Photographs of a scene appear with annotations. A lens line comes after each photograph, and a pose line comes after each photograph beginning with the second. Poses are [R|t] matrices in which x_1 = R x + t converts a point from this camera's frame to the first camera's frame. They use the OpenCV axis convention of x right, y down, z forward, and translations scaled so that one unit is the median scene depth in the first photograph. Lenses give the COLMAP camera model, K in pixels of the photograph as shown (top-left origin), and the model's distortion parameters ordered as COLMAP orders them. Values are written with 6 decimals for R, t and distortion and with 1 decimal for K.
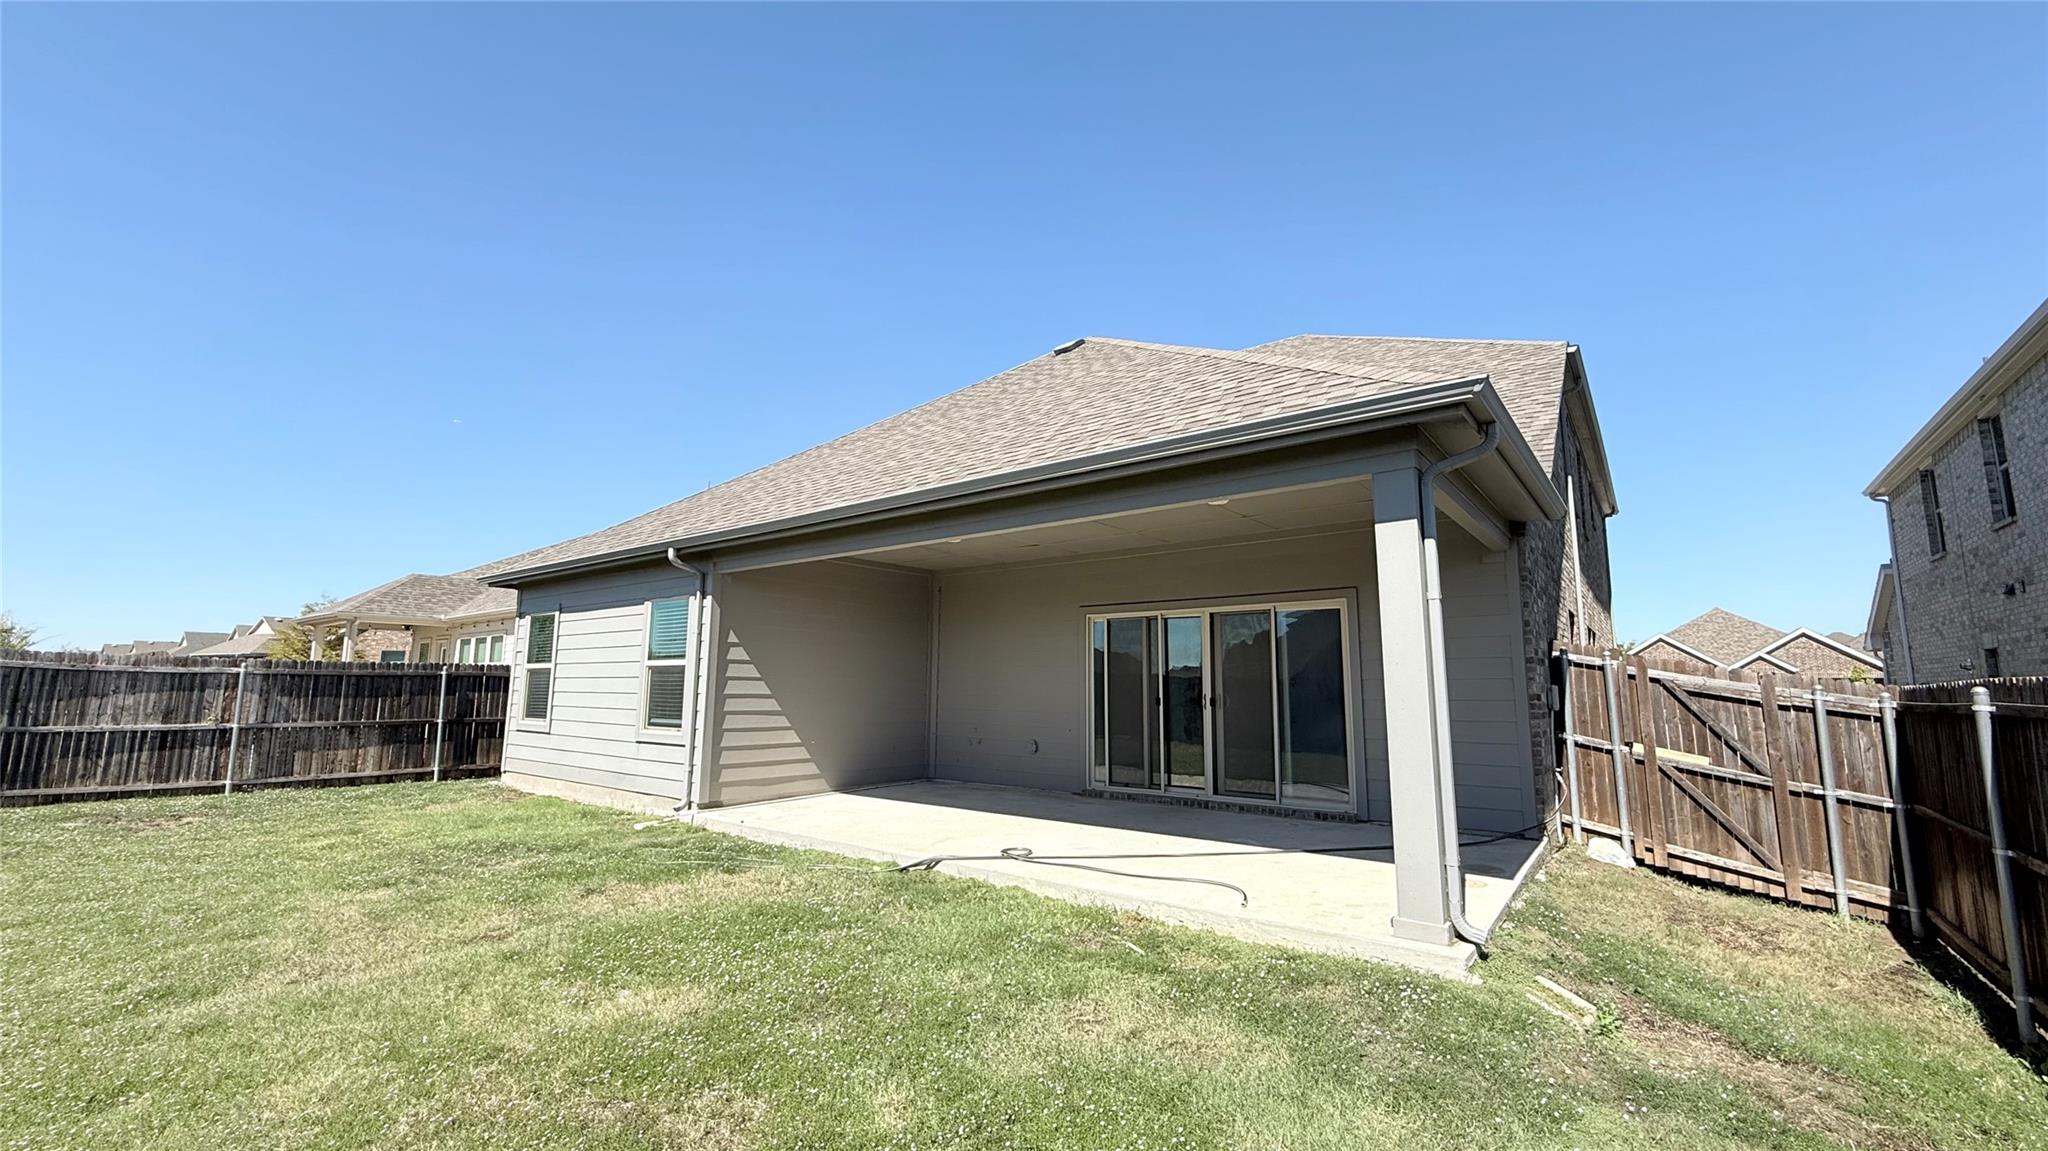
lens RADIAL K [[818.6, 0, 1024.0], [0, 818.6, 575.5], [0, 0, 1]] dist [-0.000741, 0.000107]
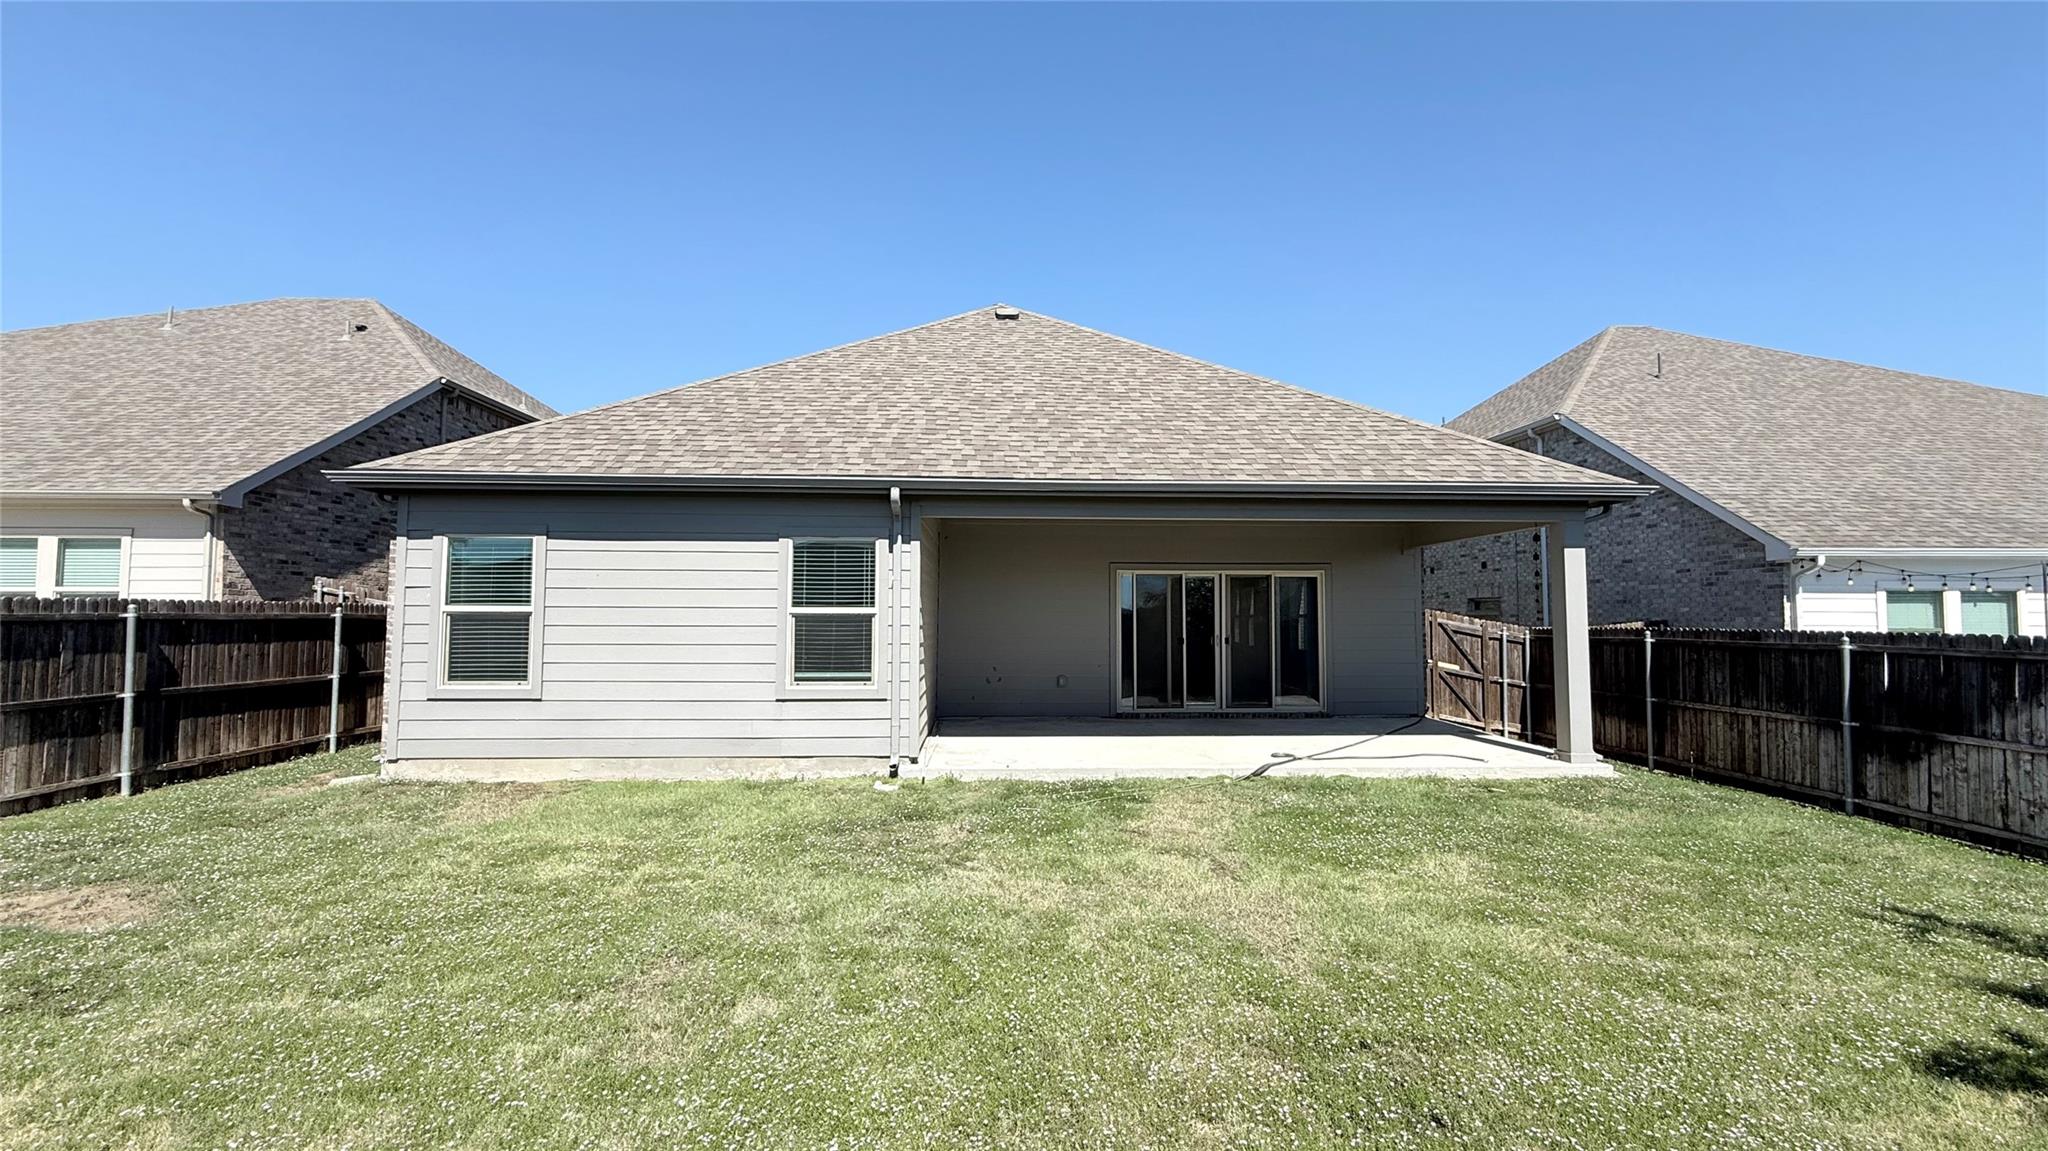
lens RADIAL K [[818.6, 0, 1024.0], [0, 818.6, 575.5], [0, 0, 1]] dist [-0.000741, 0.000107]
pose [[0.760162, 0.029287, 0.649073, -0.894562], [-0.087533, 0.994493, 0.057642, -0.000676], [-0.643810, -0.100632, 0.758539, 0.200414]]
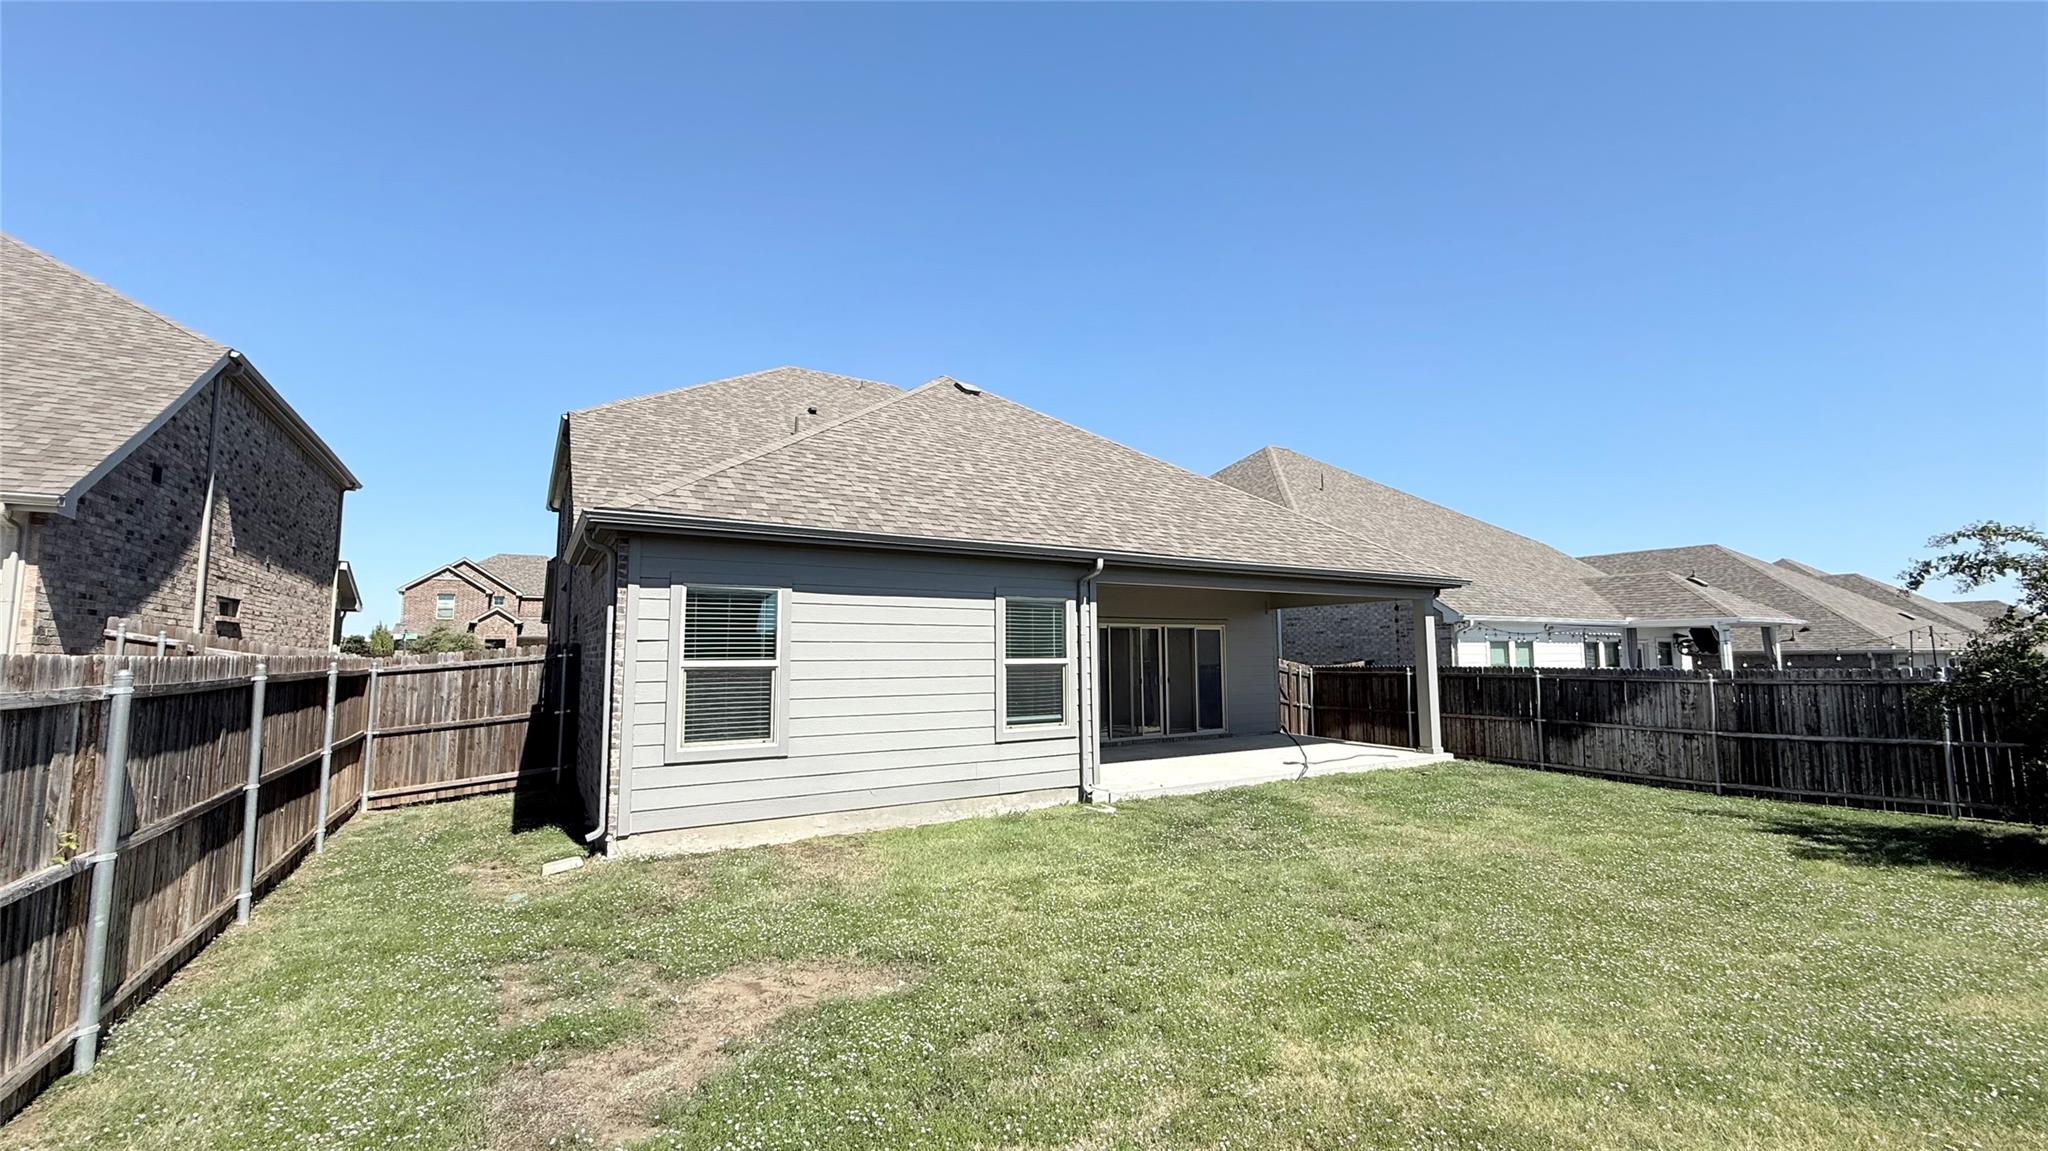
lens RADIAL K [[818.6, 0, 1024.0], [0, 818.6, 575.5], [0, 0, 1]] dist [-0.000741, 0.000107]
pose [[0.347333, 0.083699, 0.933999, -1.463427], [-0.121650, 0.991614, -0.043623, 0.049149], [-0.929818, -0.098469, 0.354602, 0.689335]]
